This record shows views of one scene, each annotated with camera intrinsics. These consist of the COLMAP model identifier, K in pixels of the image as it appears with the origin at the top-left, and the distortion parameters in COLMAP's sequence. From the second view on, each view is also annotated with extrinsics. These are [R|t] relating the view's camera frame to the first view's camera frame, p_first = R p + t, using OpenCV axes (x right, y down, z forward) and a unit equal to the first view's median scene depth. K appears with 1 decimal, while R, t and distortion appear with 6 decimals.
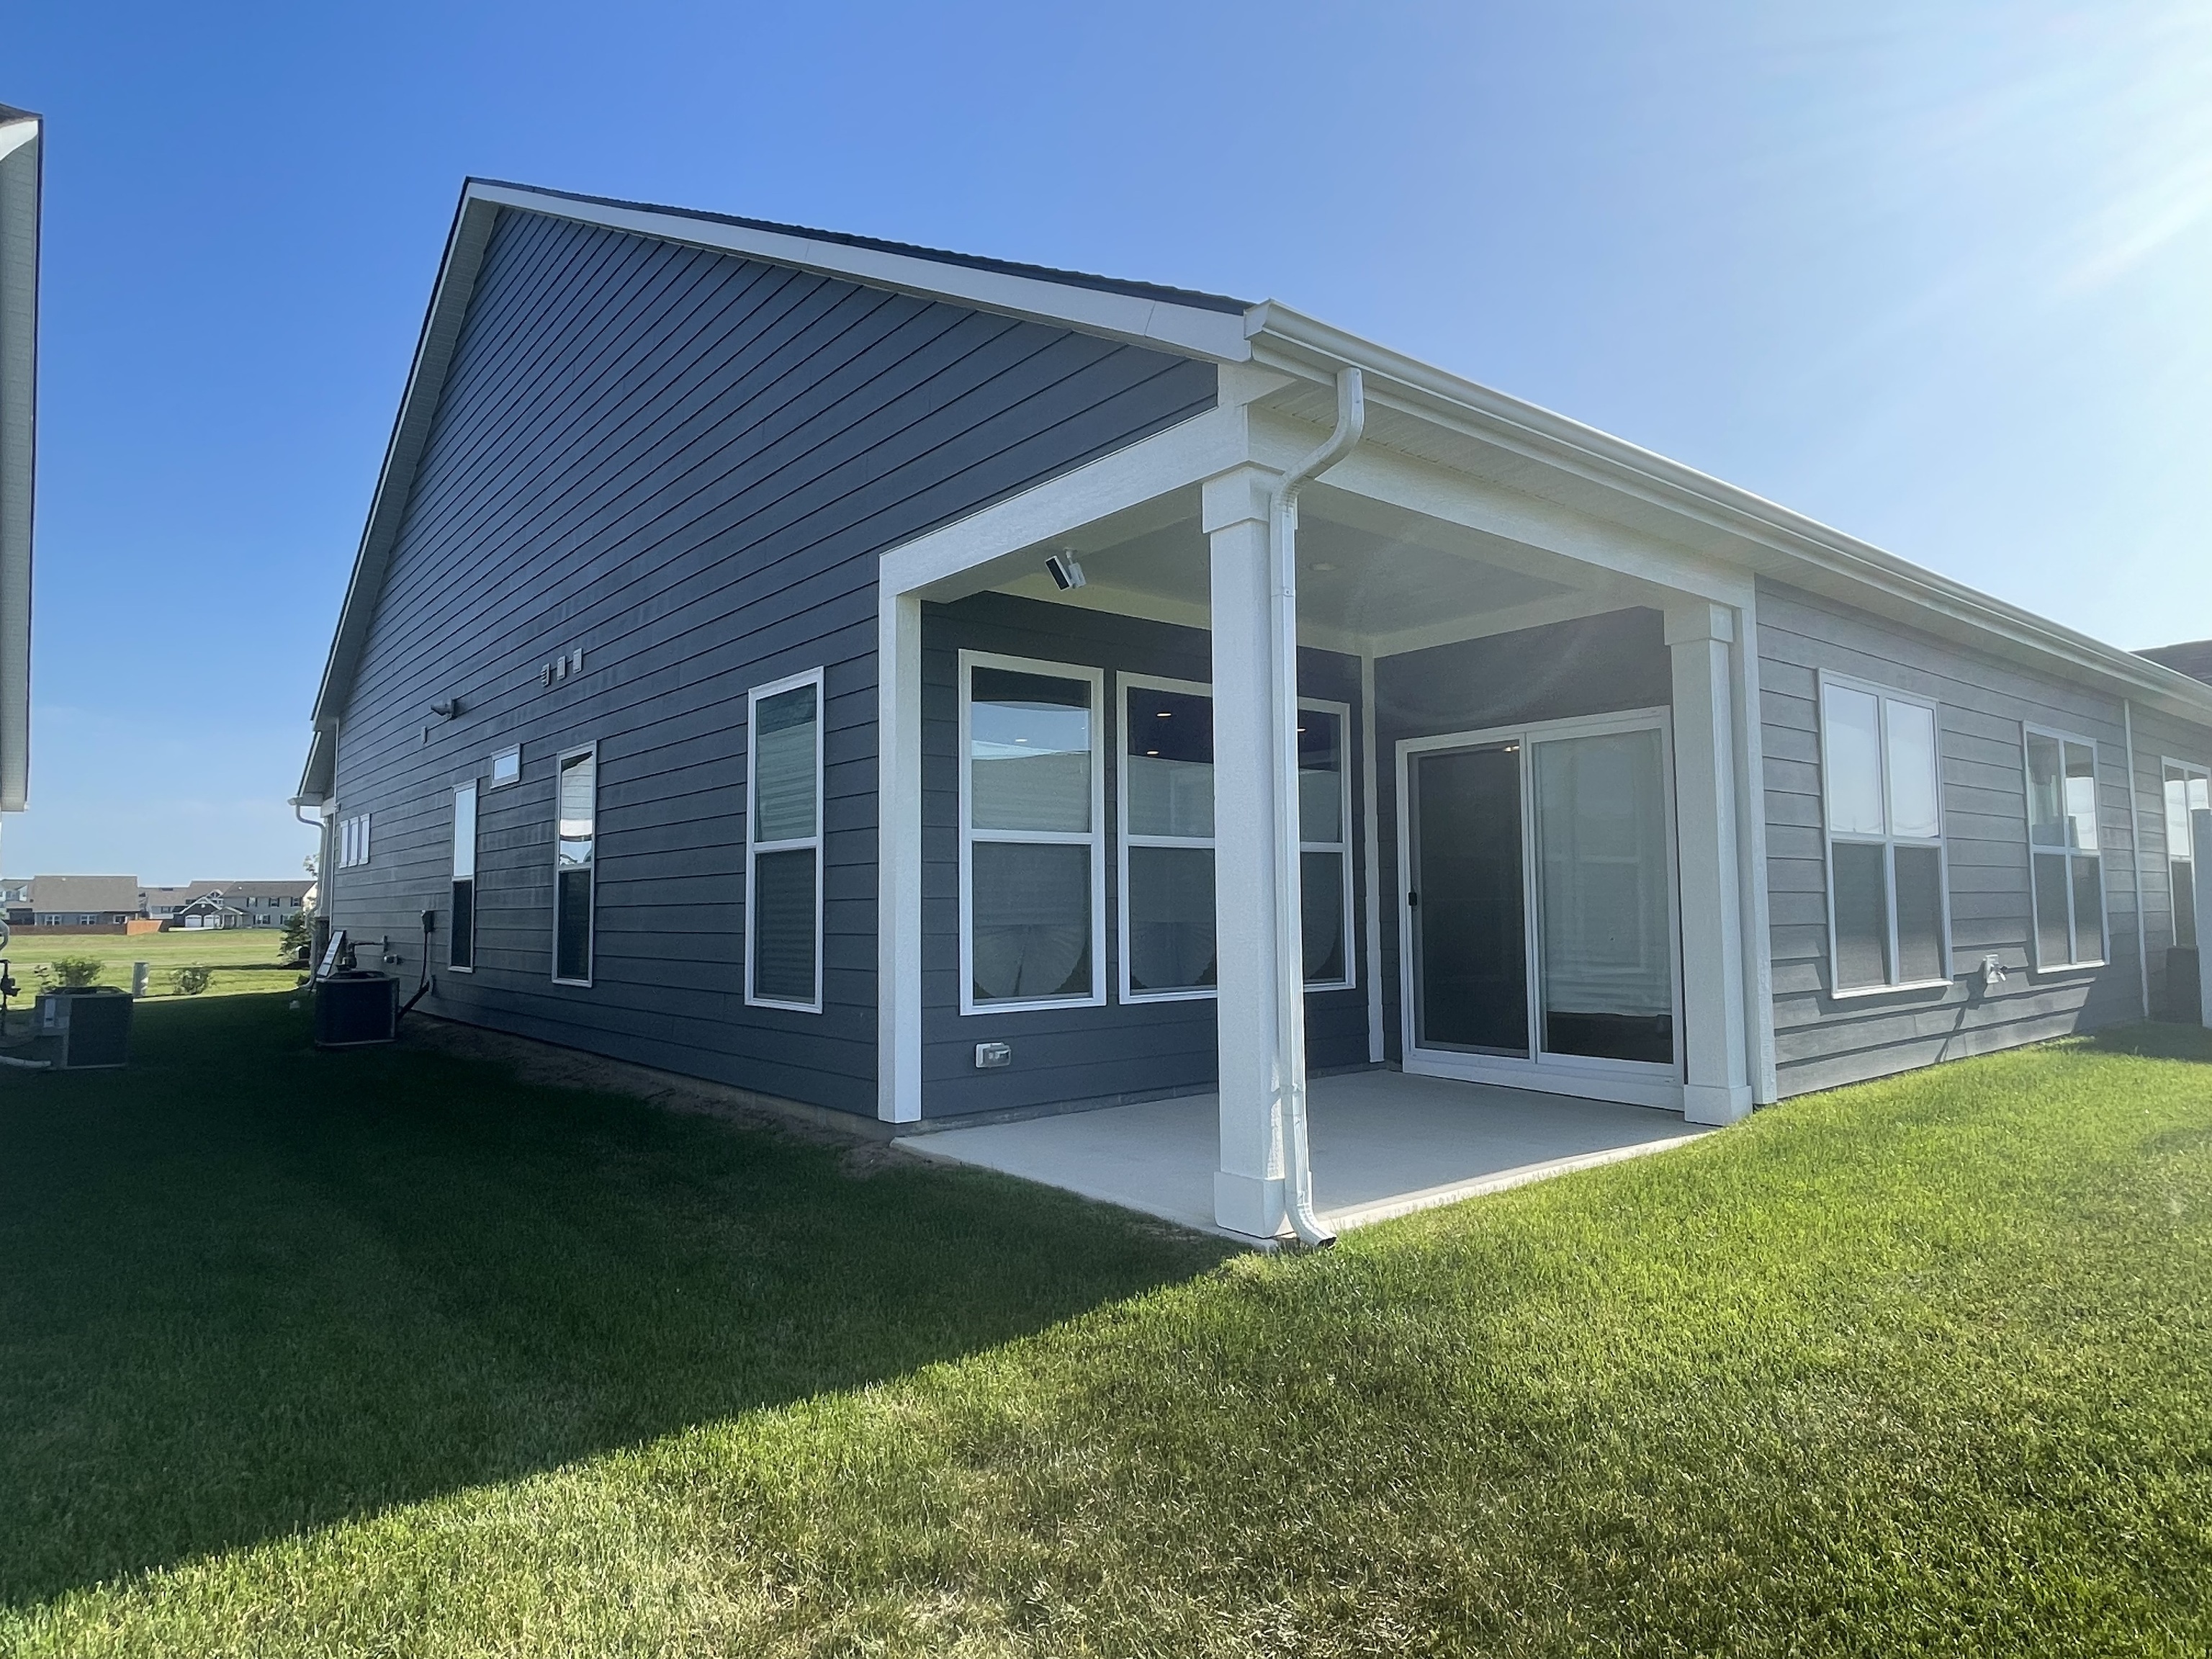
lens RADIAL K [[1307.5, 0, 1106.0], [0, 1307.5, 829.5], [0, 0, 1]] dist [-0.001932, -0.003689]
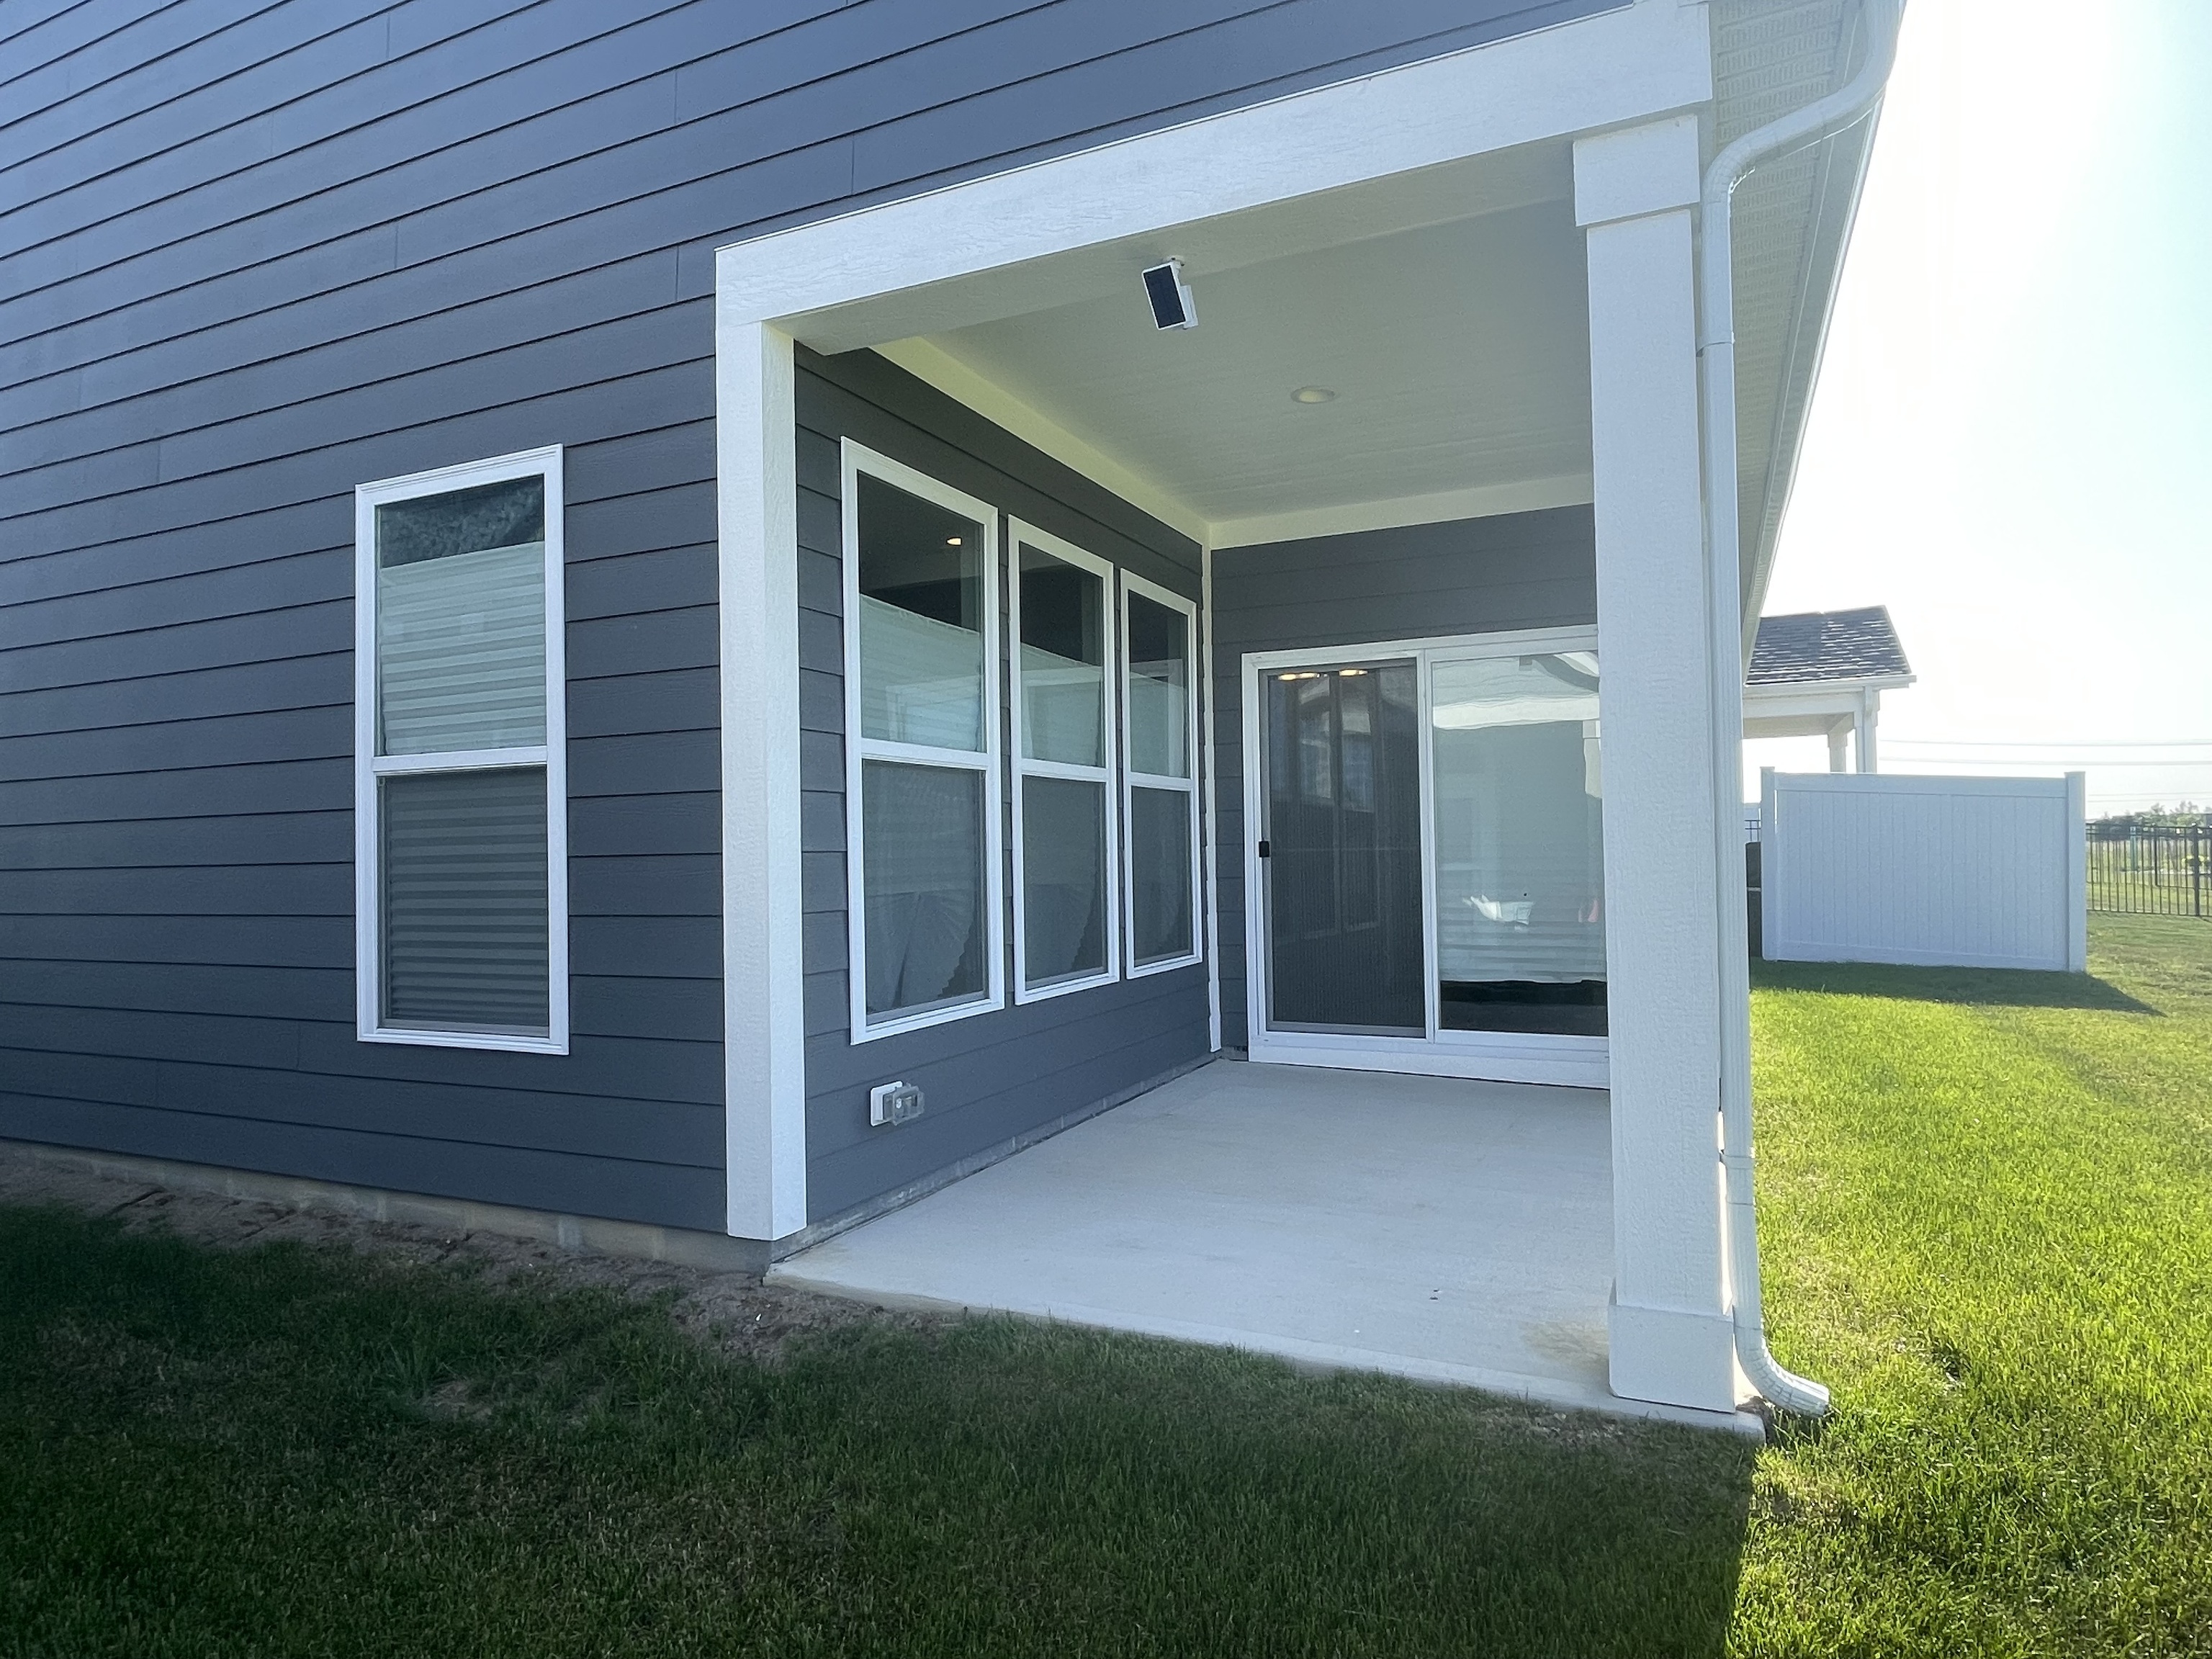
lens RADIAL K [[1288.6, 0, 1106.0], [0, 1288.6, 829.5], [0, 0, 1]] dist [-0.013857, -0.001263]
pose [[0.895081, 0.001871, 0.445899, -0.248494], [-0.018186, 0.999312, 0.032313, 0.019573], [-0.445532, -0.037032, 0.894500, 0.381761]]
